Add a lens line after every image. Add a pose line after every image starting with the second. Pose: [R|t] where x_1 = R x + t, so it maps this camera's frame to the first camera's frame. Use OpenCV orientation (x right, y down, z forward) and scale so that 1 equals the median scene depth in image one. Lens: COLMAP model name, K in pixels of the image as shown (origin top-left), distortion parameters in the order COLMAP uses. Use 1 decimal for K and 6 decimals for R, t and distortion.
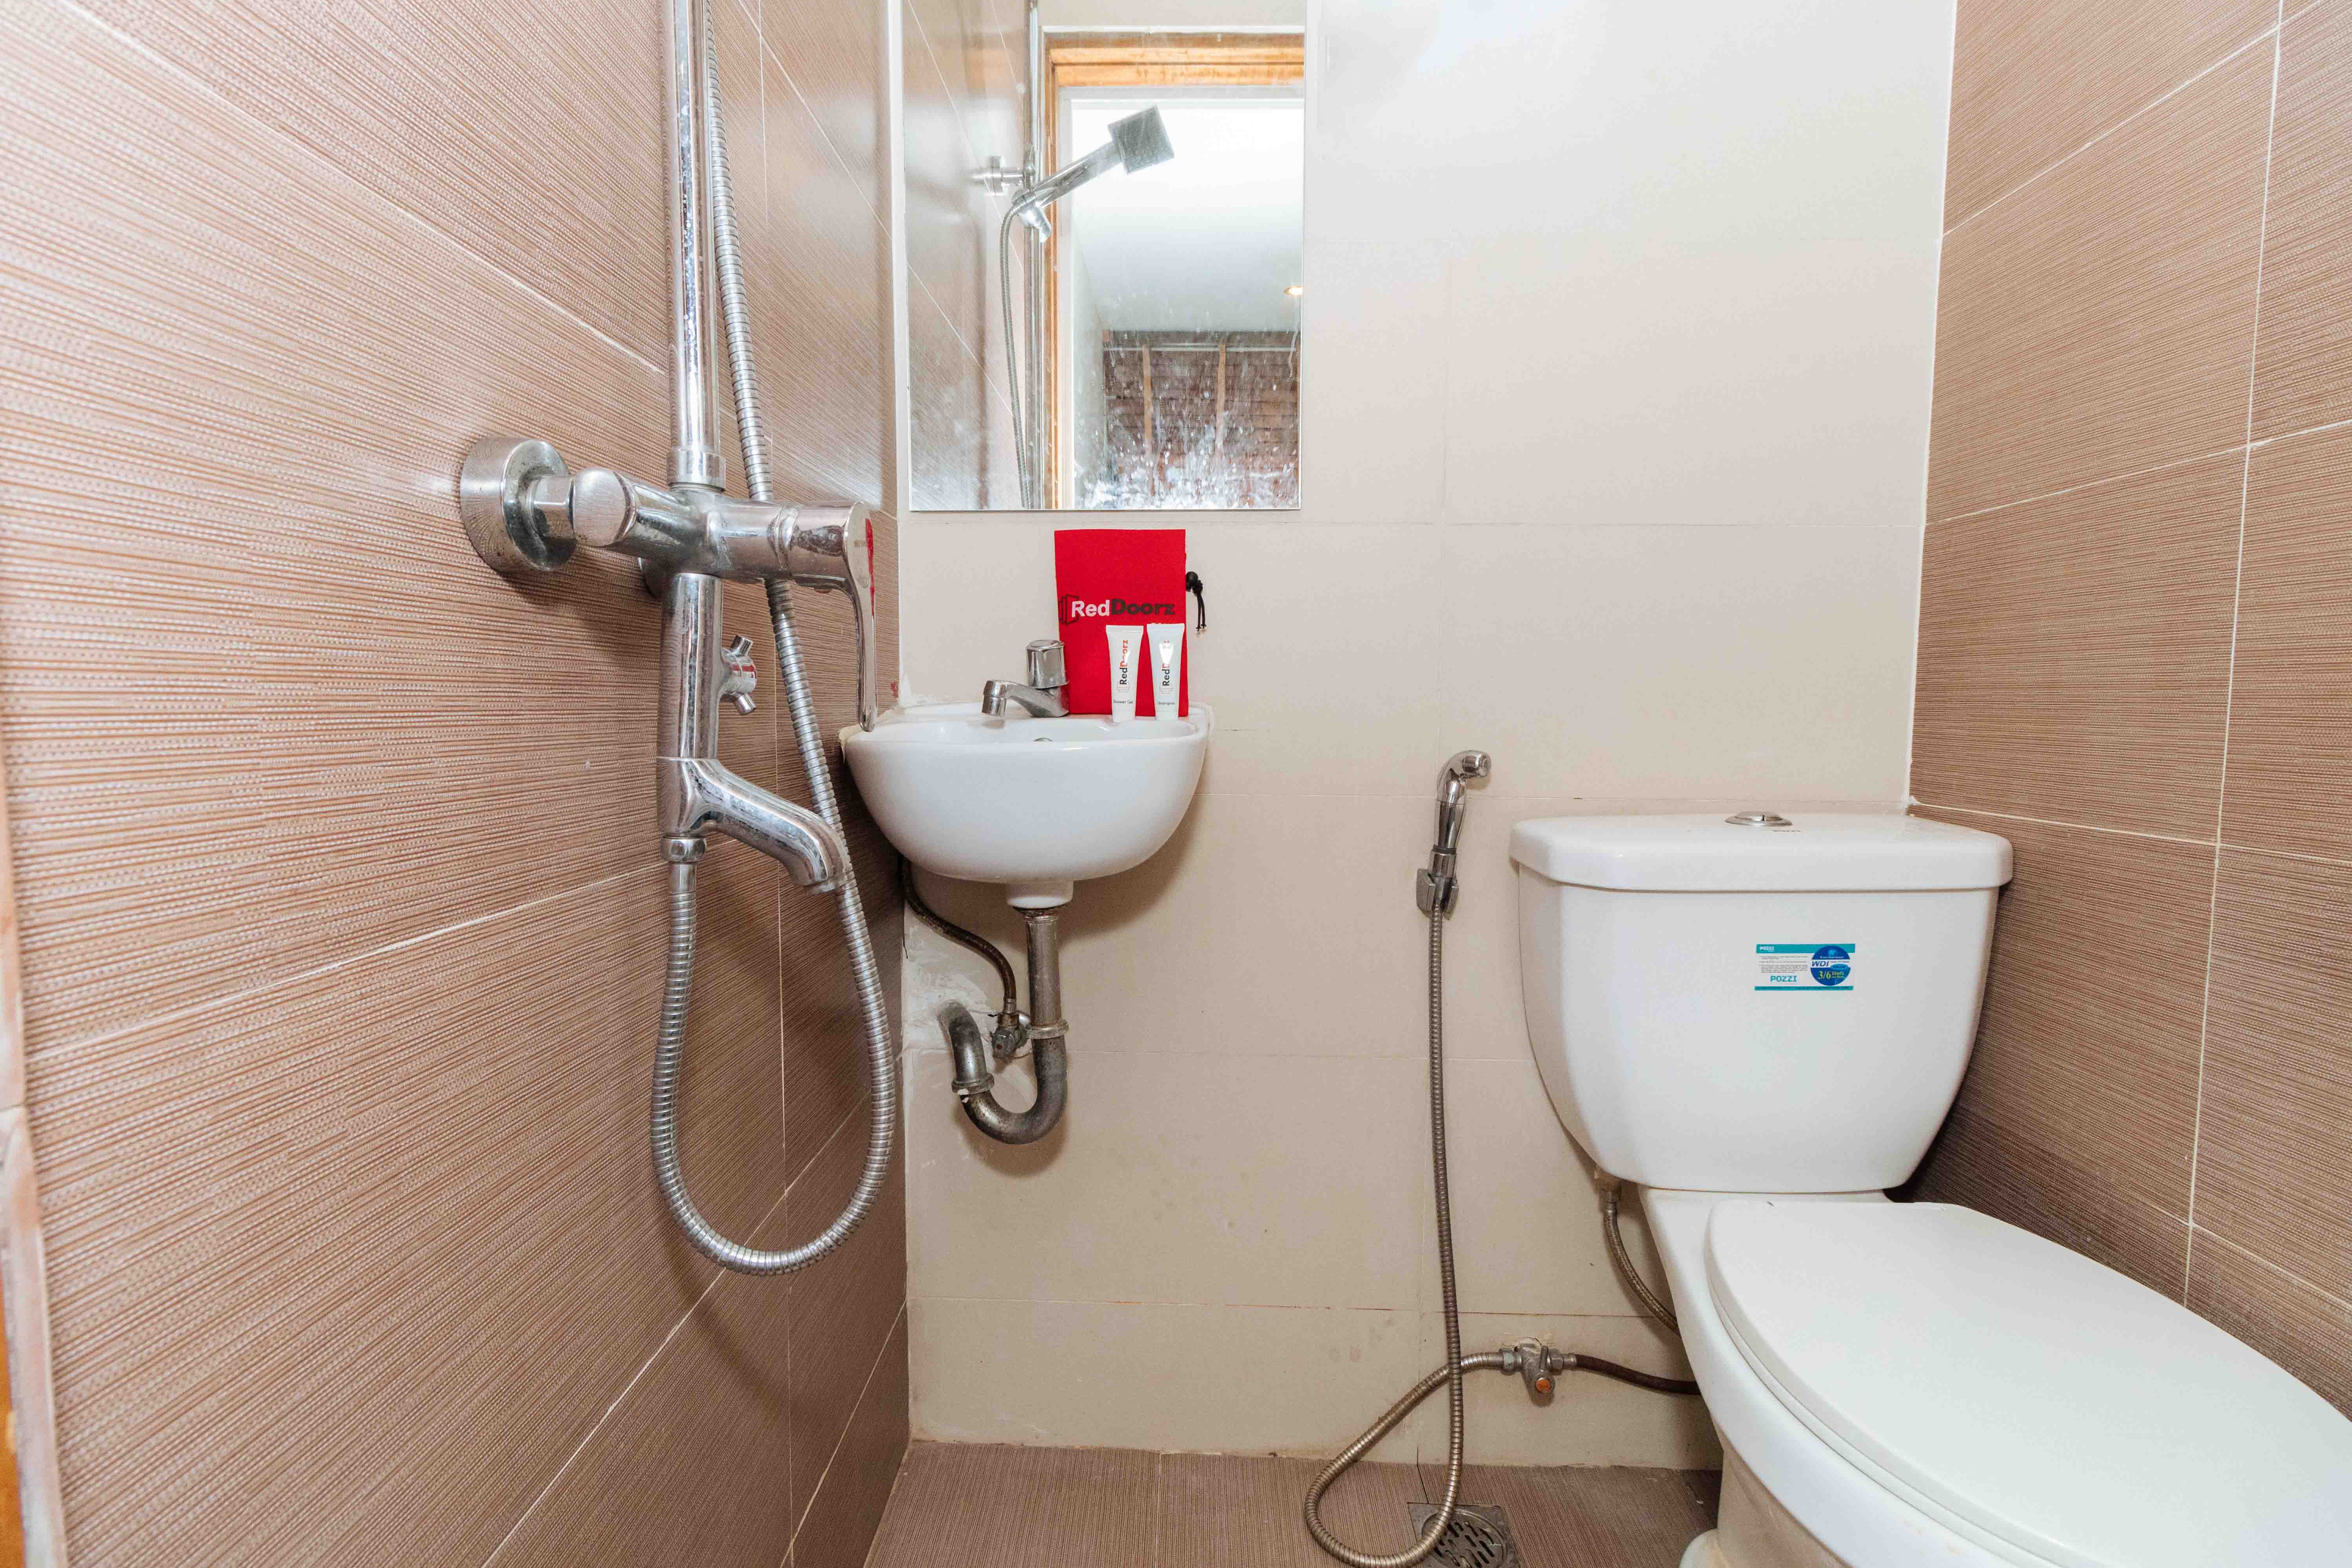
lens RADIAL K [[1093.2, 0, 1176.0], [0, 1093.2, 784.0], [0, 0, 1]] dist [0.012400, 0.001210]
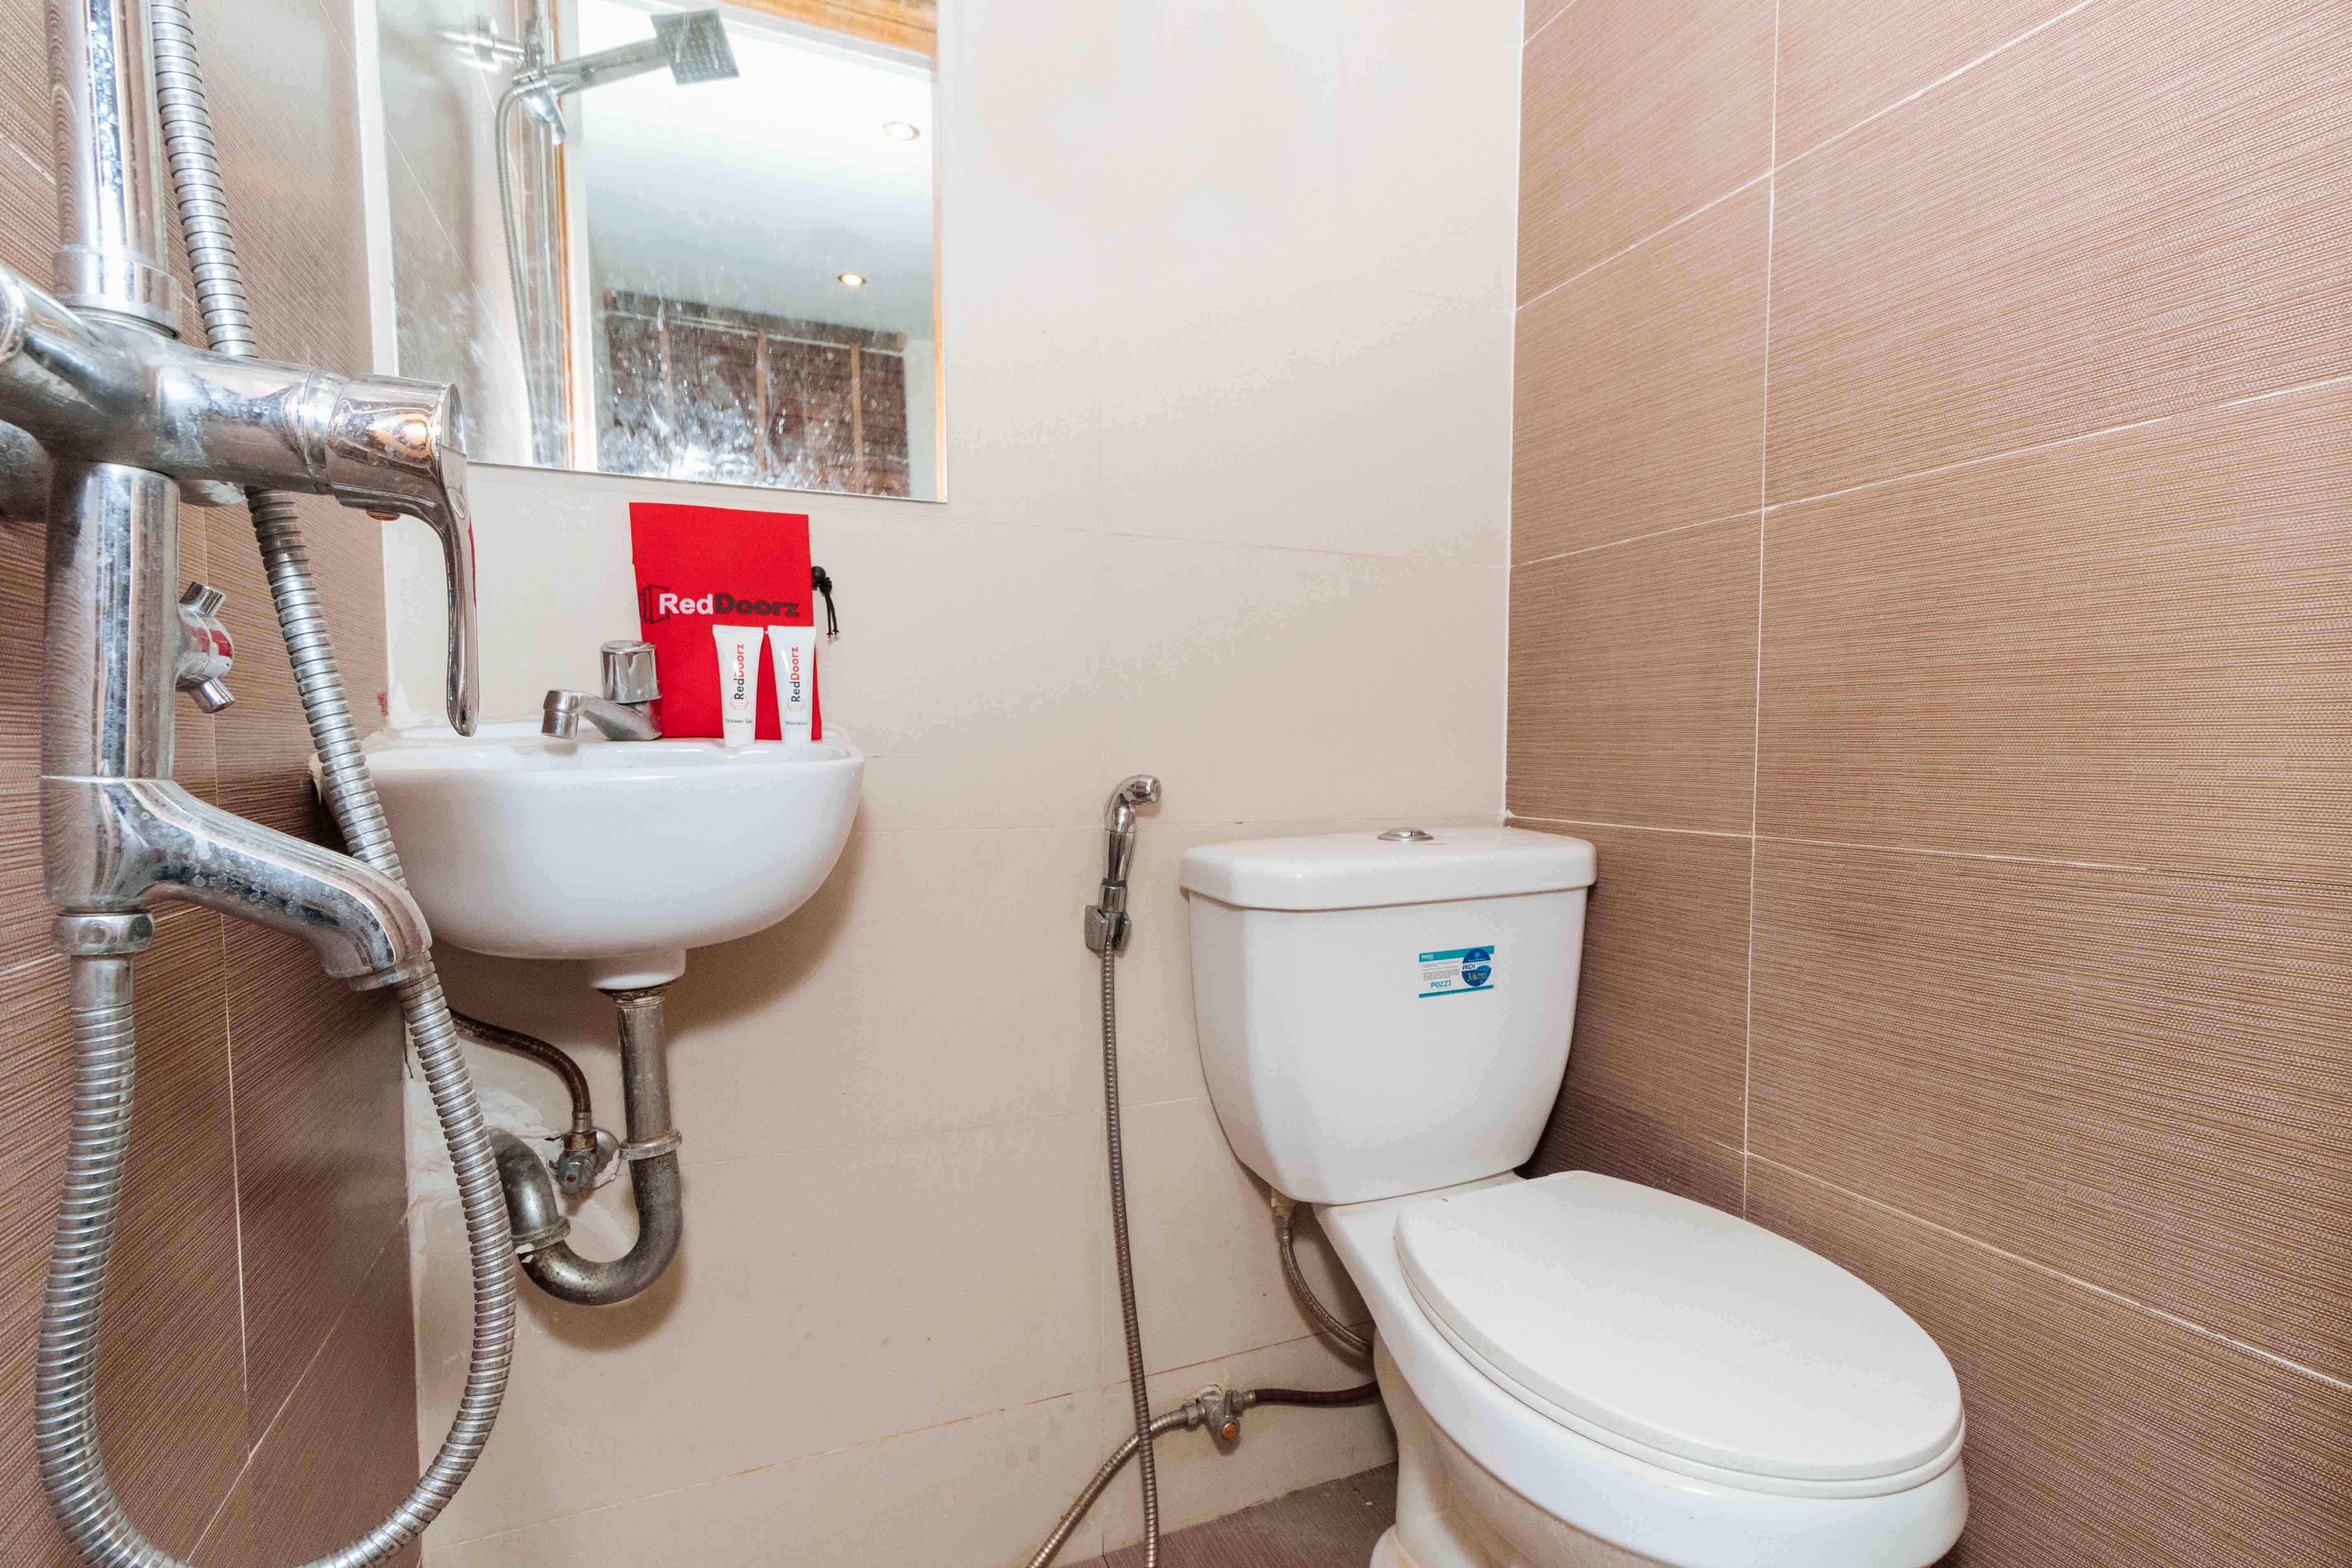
lens RADIAL K [[1117.3, 0, 1181.2], [0, 1117.3, 822.3], [0, 0, 1]] dist [0.013518, 0.000542]
pose [[0.899976, -0.032861, 0.434699, -0.122172], [0.038425, 0.999253, -0.004014, 0.015460], [-0.434243, 0.020316, 0.900567, 0.127002]]
